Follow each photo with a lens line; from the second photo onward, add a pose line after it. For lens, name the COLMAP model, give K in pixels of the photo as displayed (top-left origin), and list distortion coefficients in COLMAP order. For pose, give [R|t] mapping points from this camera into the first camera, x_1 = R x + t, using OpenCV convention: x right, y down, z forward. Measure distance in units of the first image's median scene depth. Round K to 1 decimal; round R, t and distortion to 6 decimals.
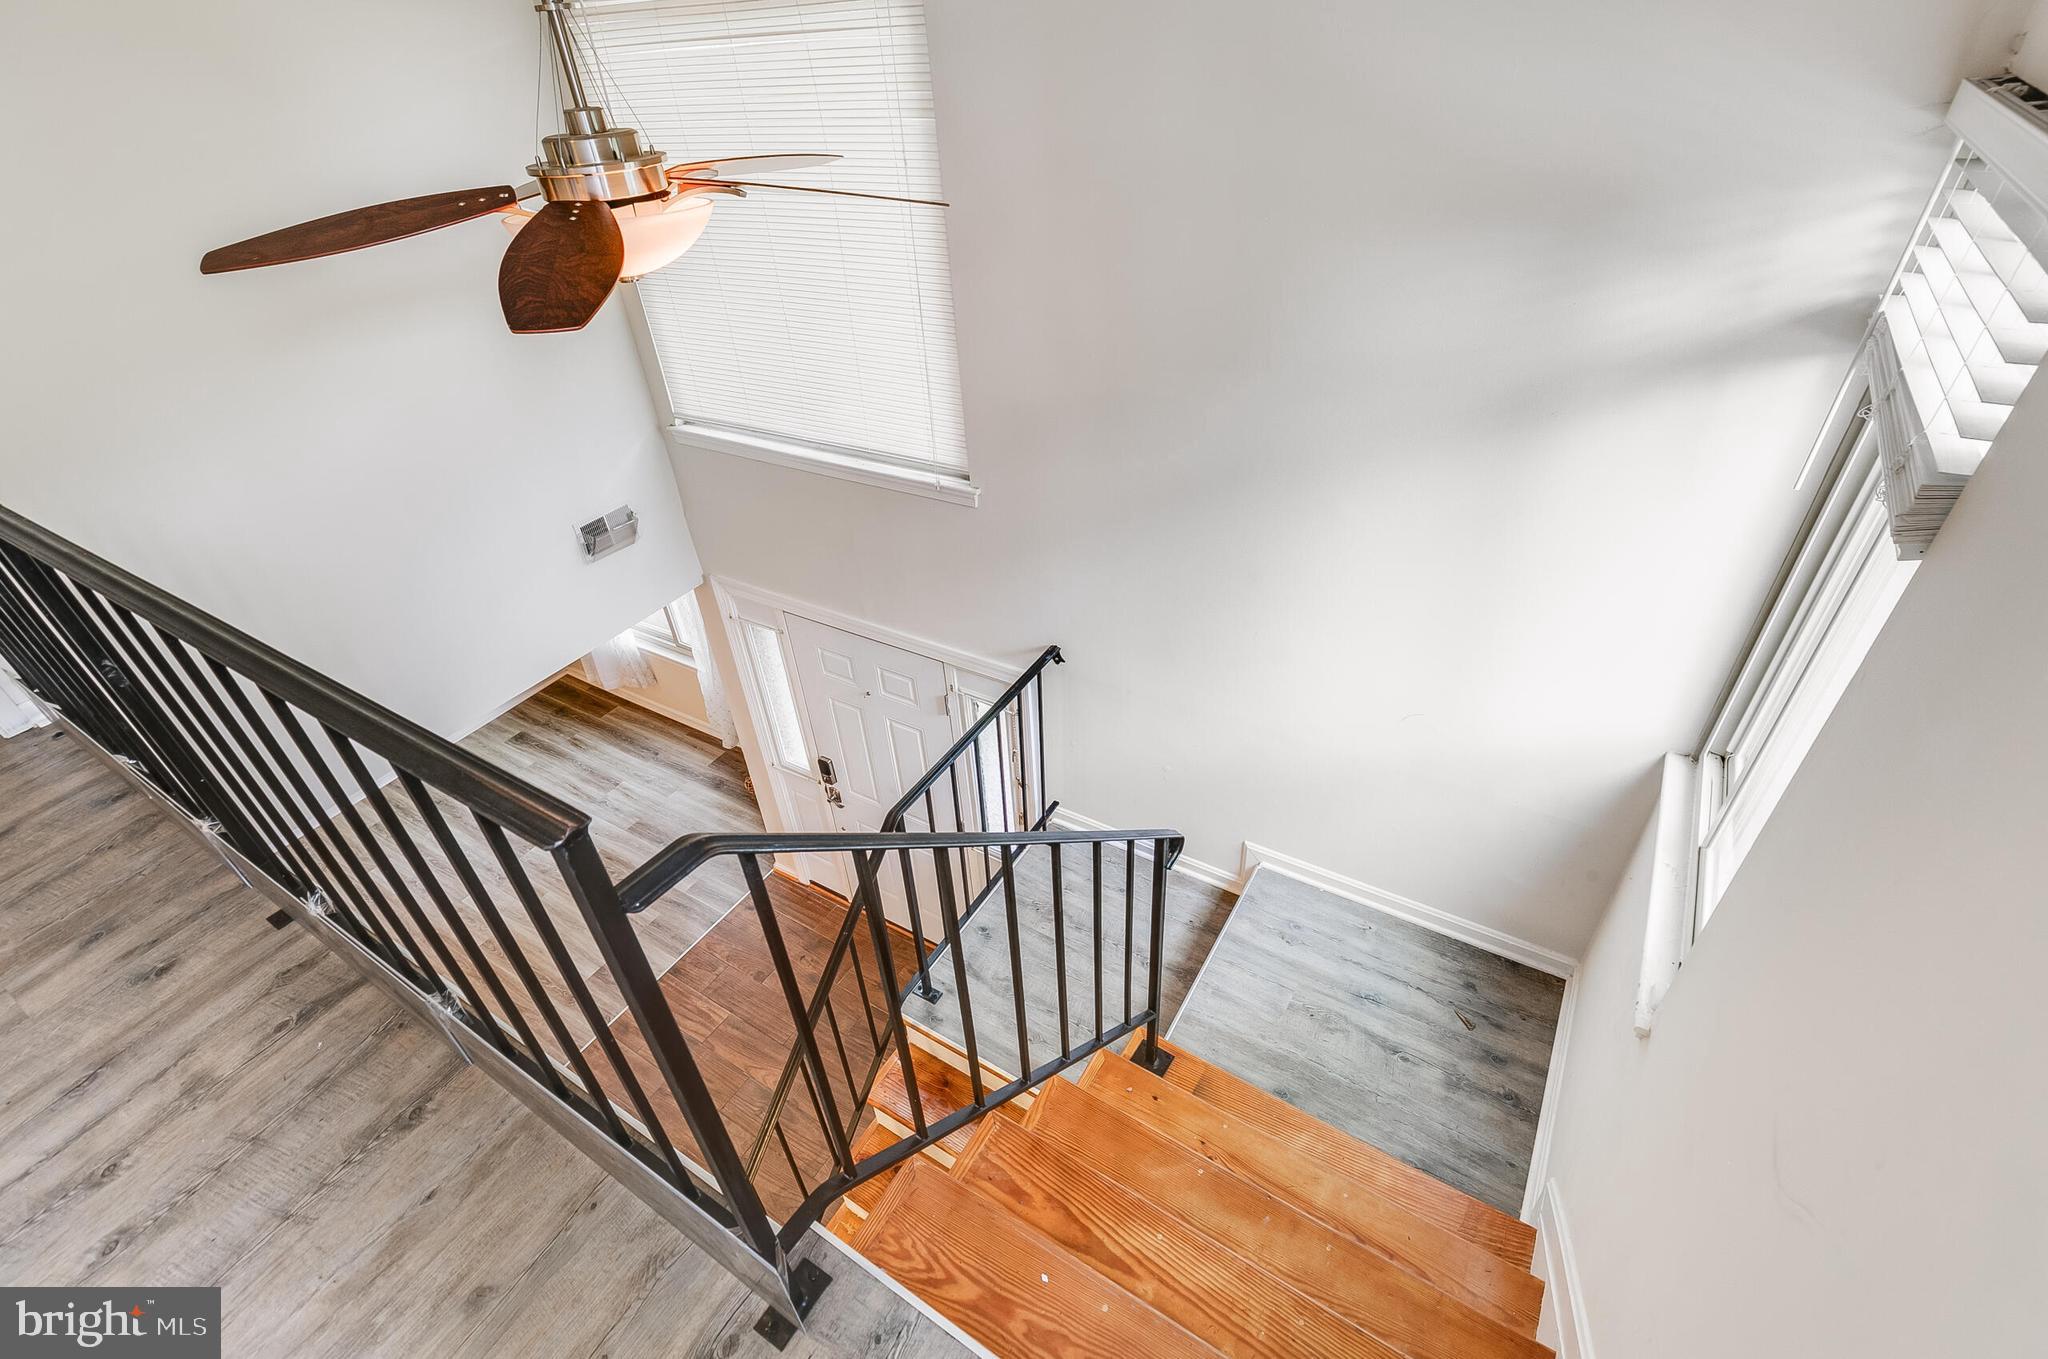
lens RADIAL K [[909.2, 0, 1017.1], [0, 909.2, 672.9], [0, 0, 1]] dist [0.002283, -0.000806]
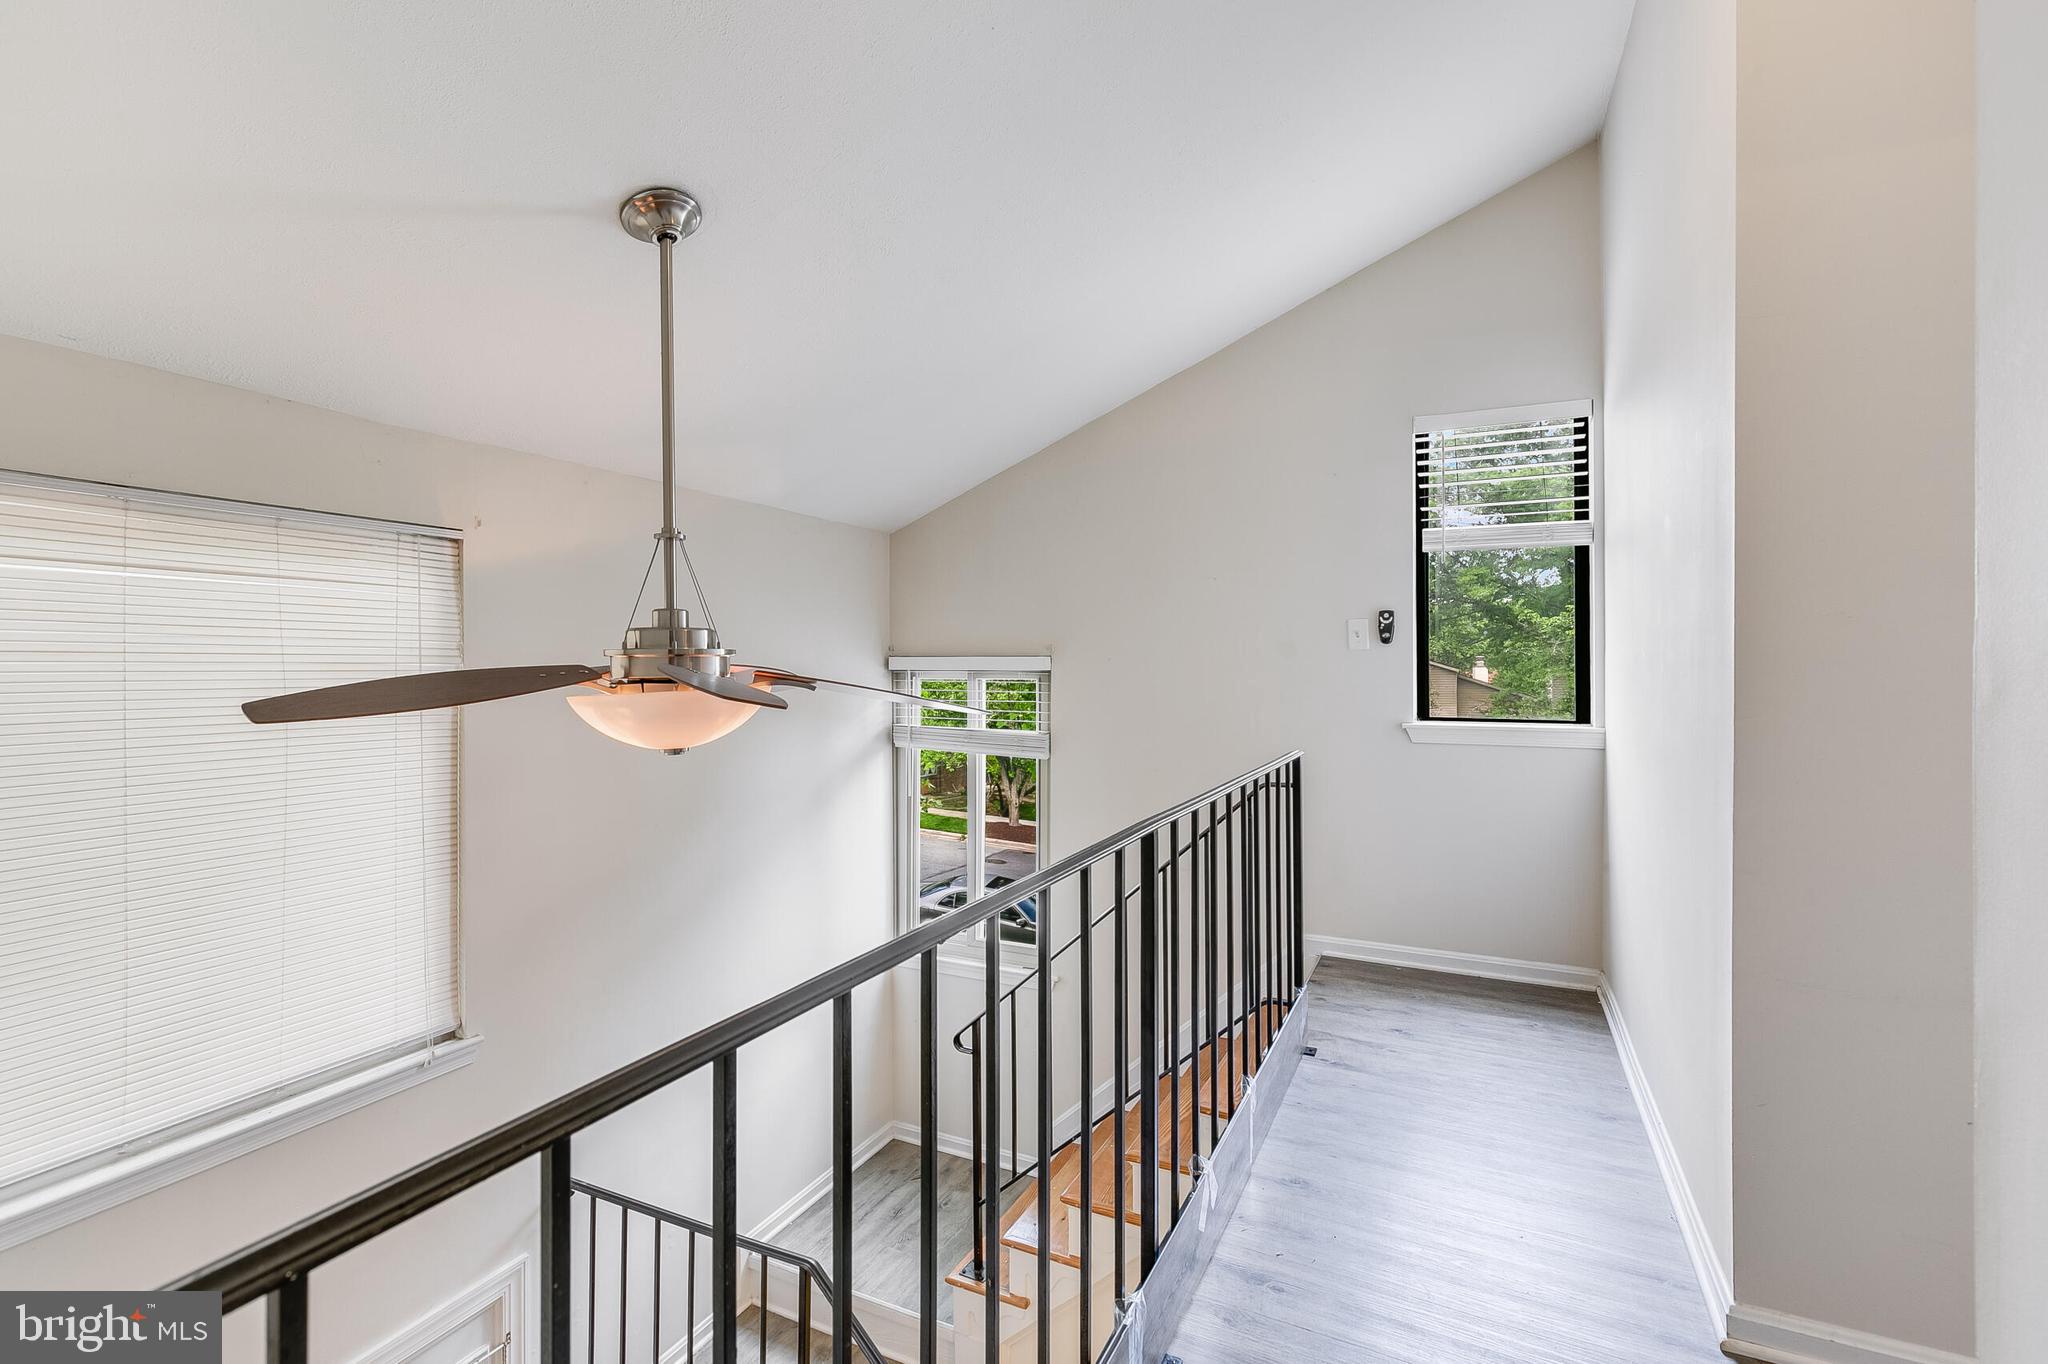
lens RADIAL K [[914.7, 0, 1021.5], [0, 914.7, 666.6], [0, 0, 1]] dist [0.001718, -0.000952]
pose [[-0.093784, 0.059025, 0.993841, -1.159792], [0.586811, 0.809691, 0.007286, -0.228719], [-0.804274, 0.583881, -0.110572, 0.580050]]
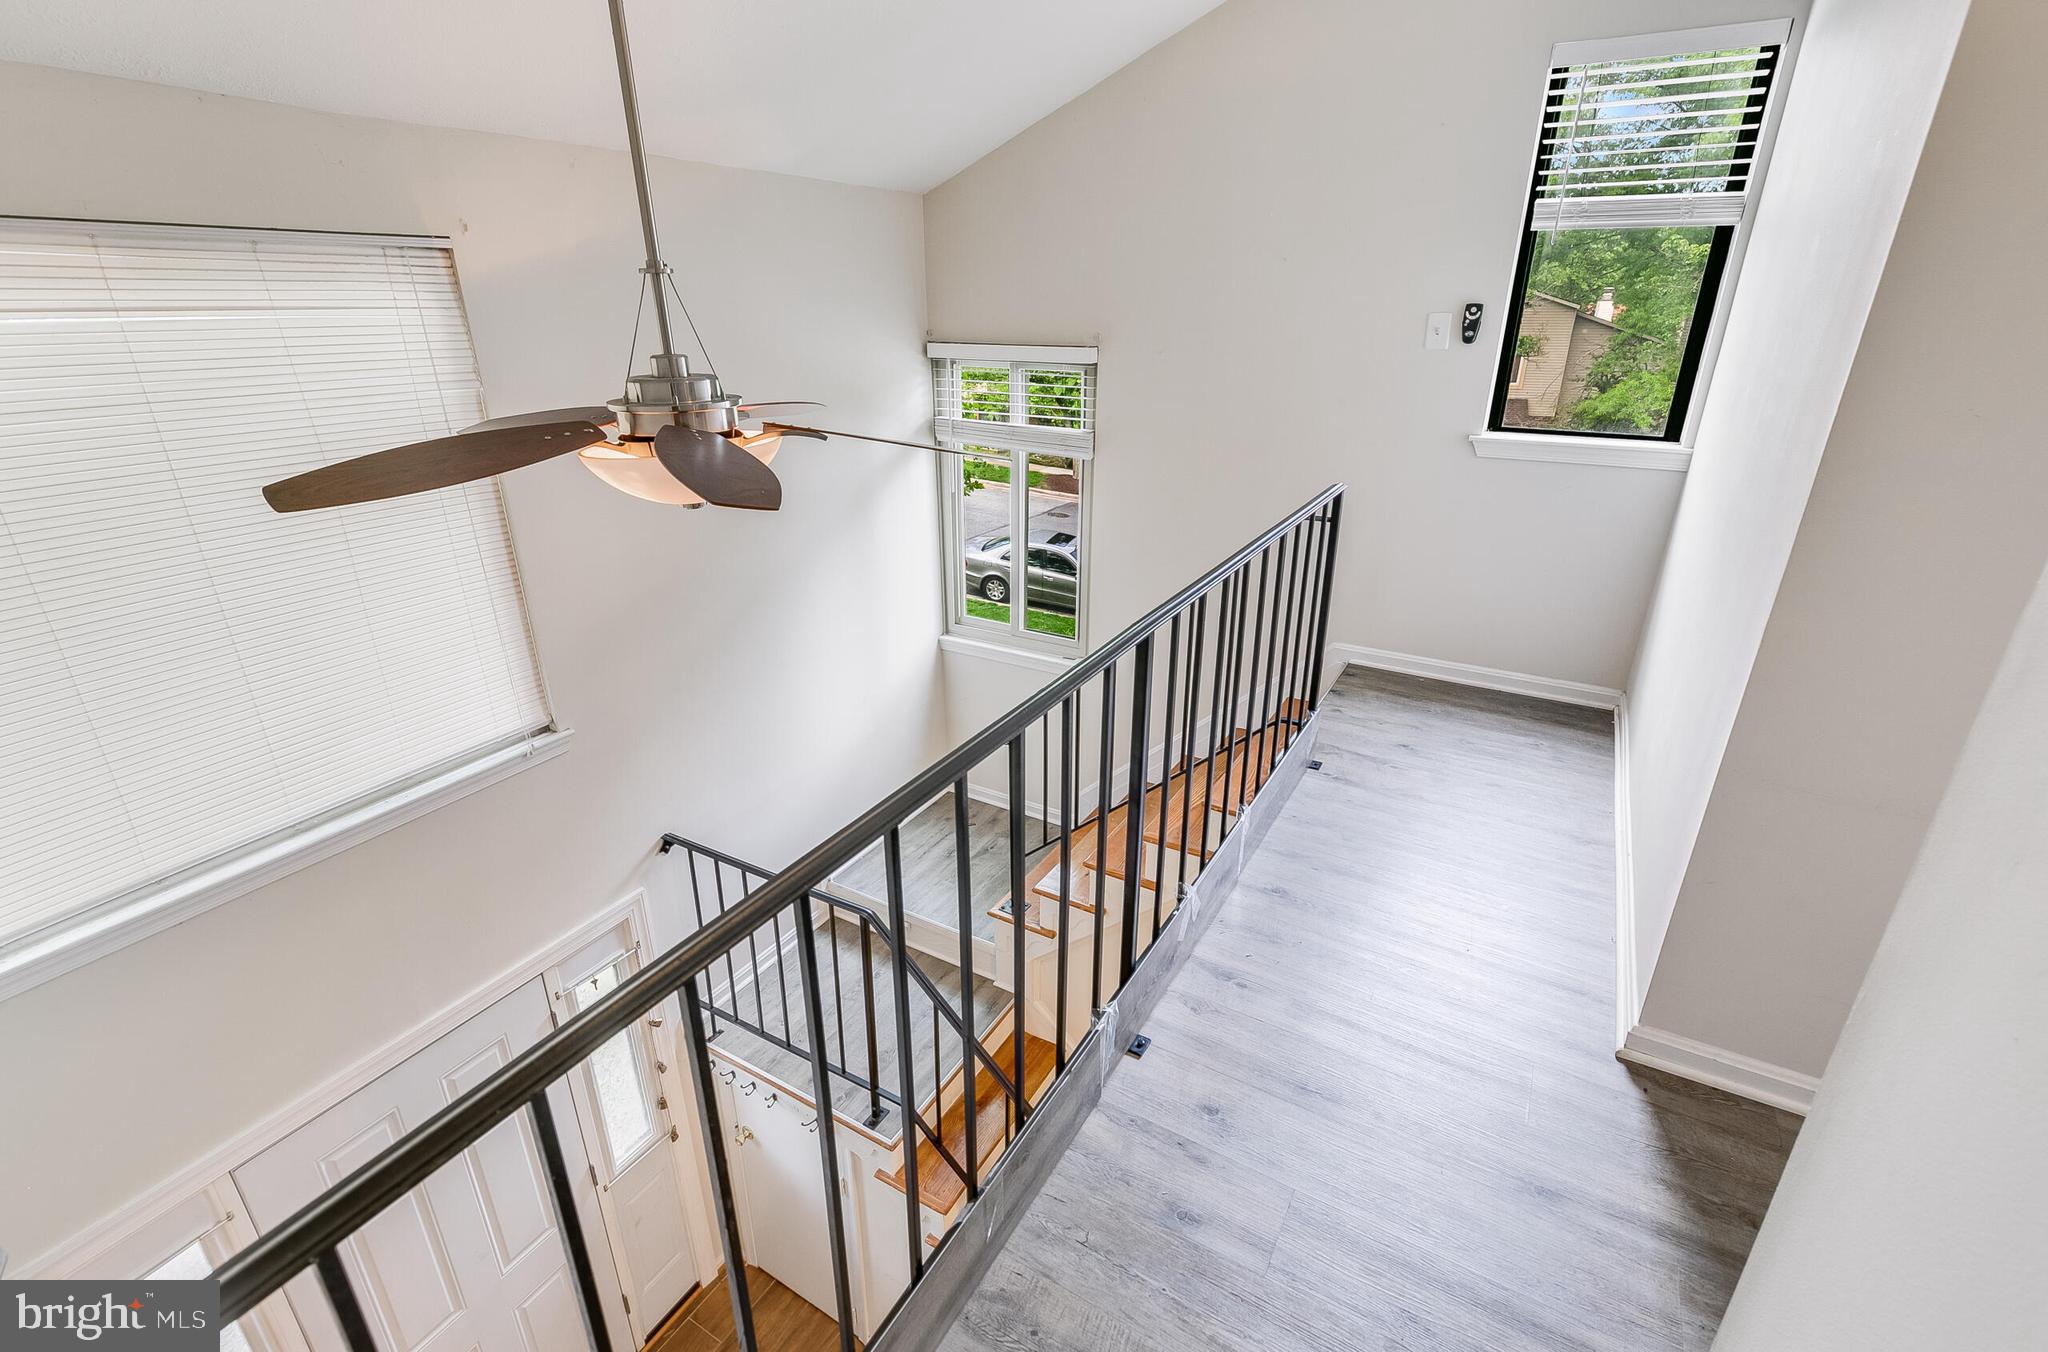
lens RADIAL K [[909.2, 0, 1017.1], [0, 909.2, 669.4], [0, 0, 1]] dist [0.002283, -0.000806]
pose [[-0.017314, -0.320202, 0.947191, -1.141008], [0.588822, 0.762368, 0.268485, -0.276776], [-0.808078, 0.562375, 0.175342, 0.491695]]
